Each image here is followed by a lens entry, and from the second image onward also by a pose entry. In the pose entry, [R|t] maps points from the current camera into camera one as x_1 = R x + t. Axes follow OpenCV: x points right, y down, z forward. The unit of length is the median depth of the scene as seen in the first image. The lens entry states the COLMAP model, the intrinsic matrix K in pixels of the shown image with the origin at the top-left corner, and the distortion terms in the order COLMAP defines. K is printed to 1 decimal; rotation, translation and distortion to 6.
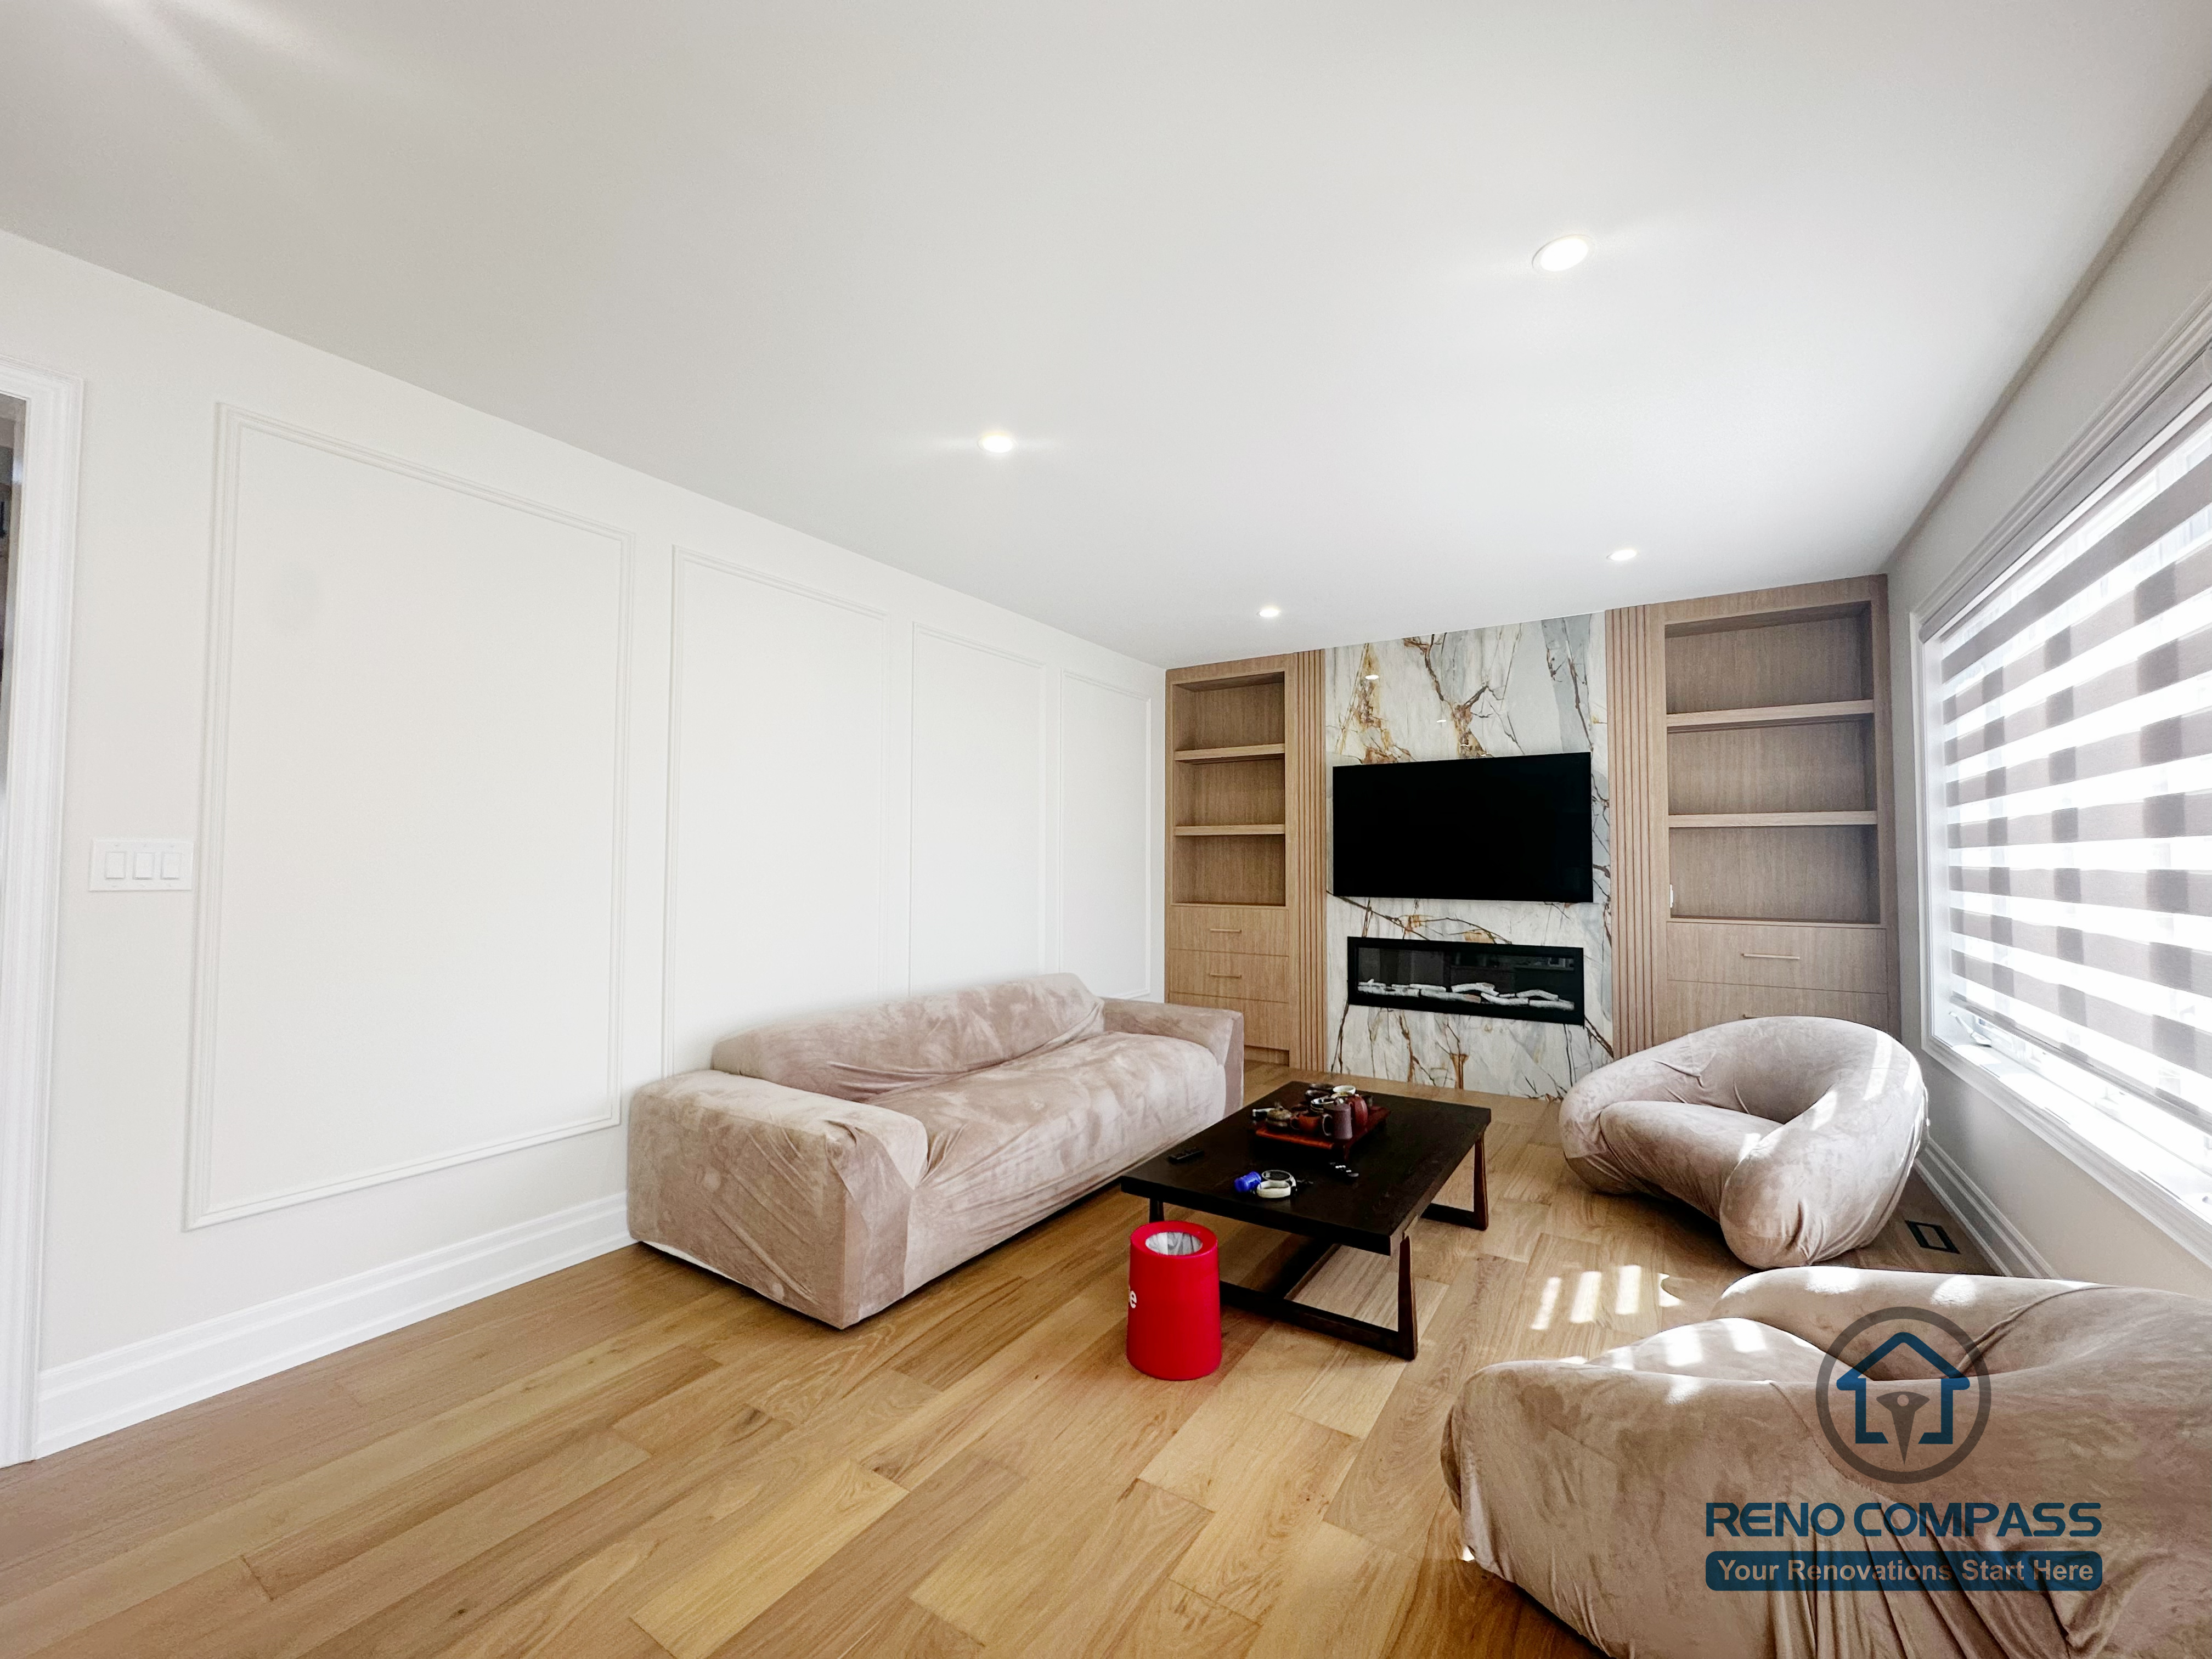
lens RADIAL K [[886.2, 0, 1106.0], [0, 886.2, 829.5], [0, 0, 1]] dist [-0.000590, 0.000194]
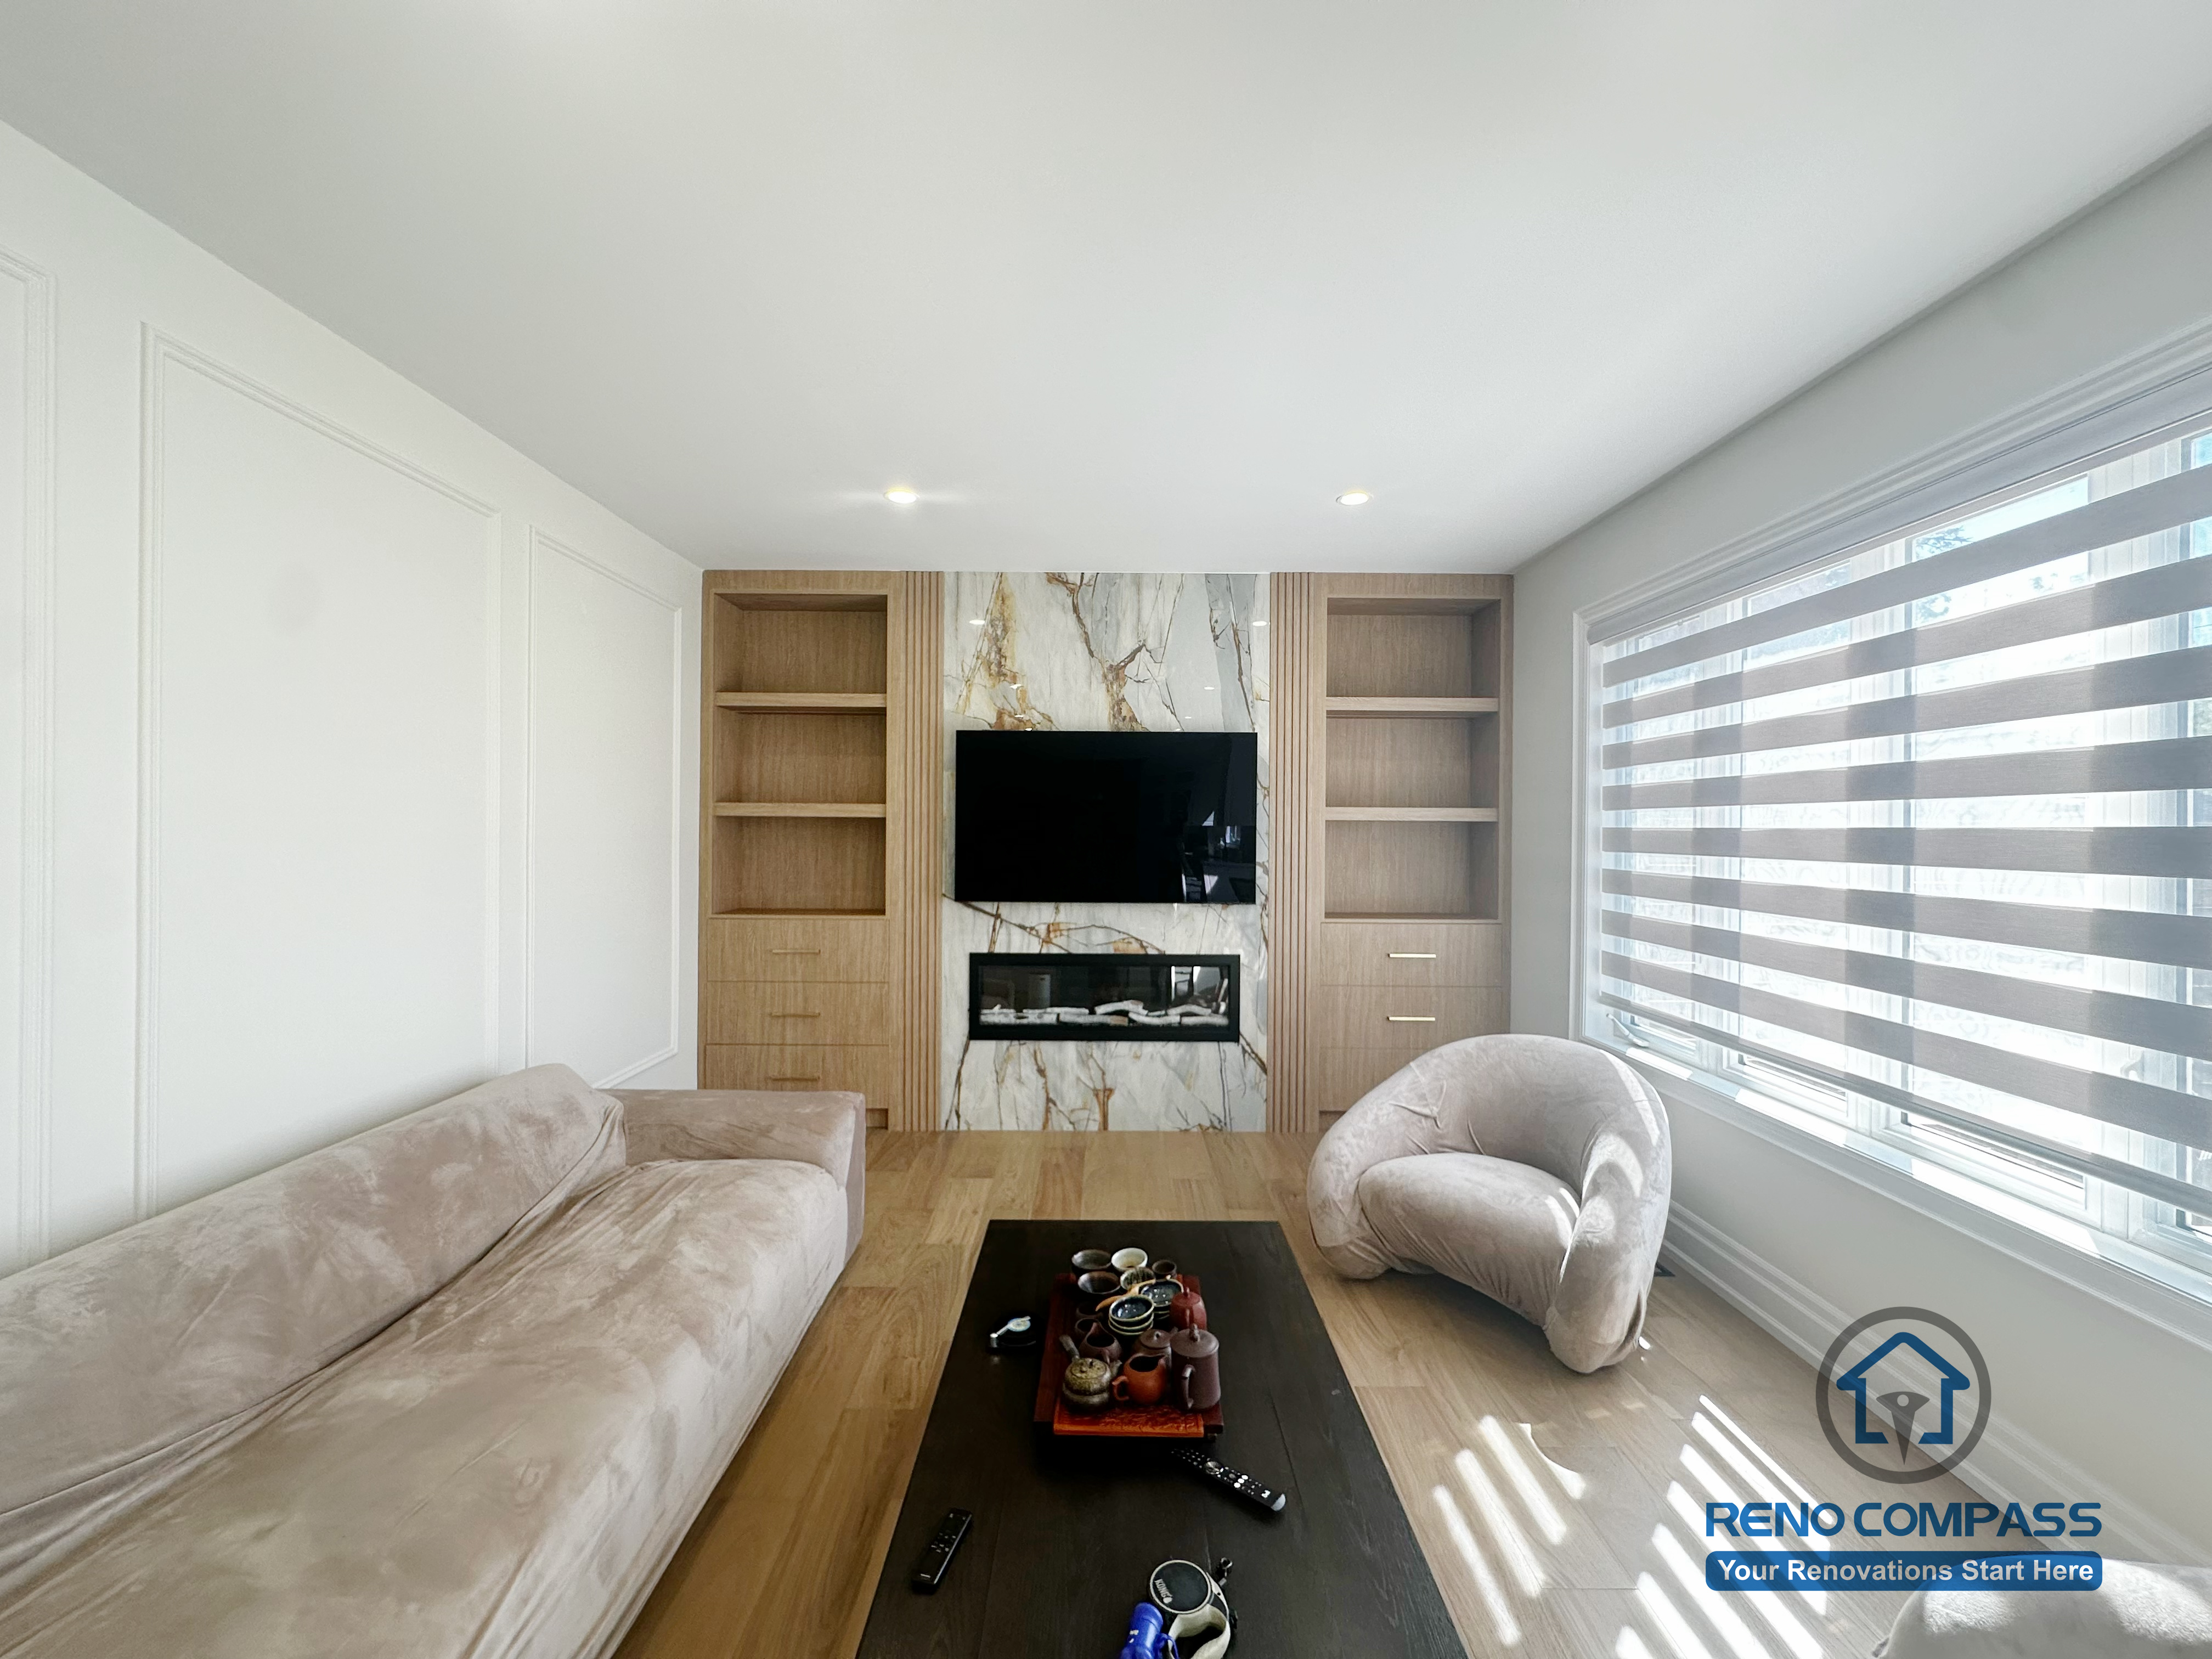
lens RADIAL K [[886.2, 0, 1106.0], [0, 886.2, 829.5], [0, 0, 1]] dist [-0.000590, 0.000194]
pose [[0.838705, 0.003379, 0.544575, -0.050928], [-0.024922, 0.999171, 0.032183, -0.014958], [-0.544015, -0.040564, 0.838095, 0.319489]]
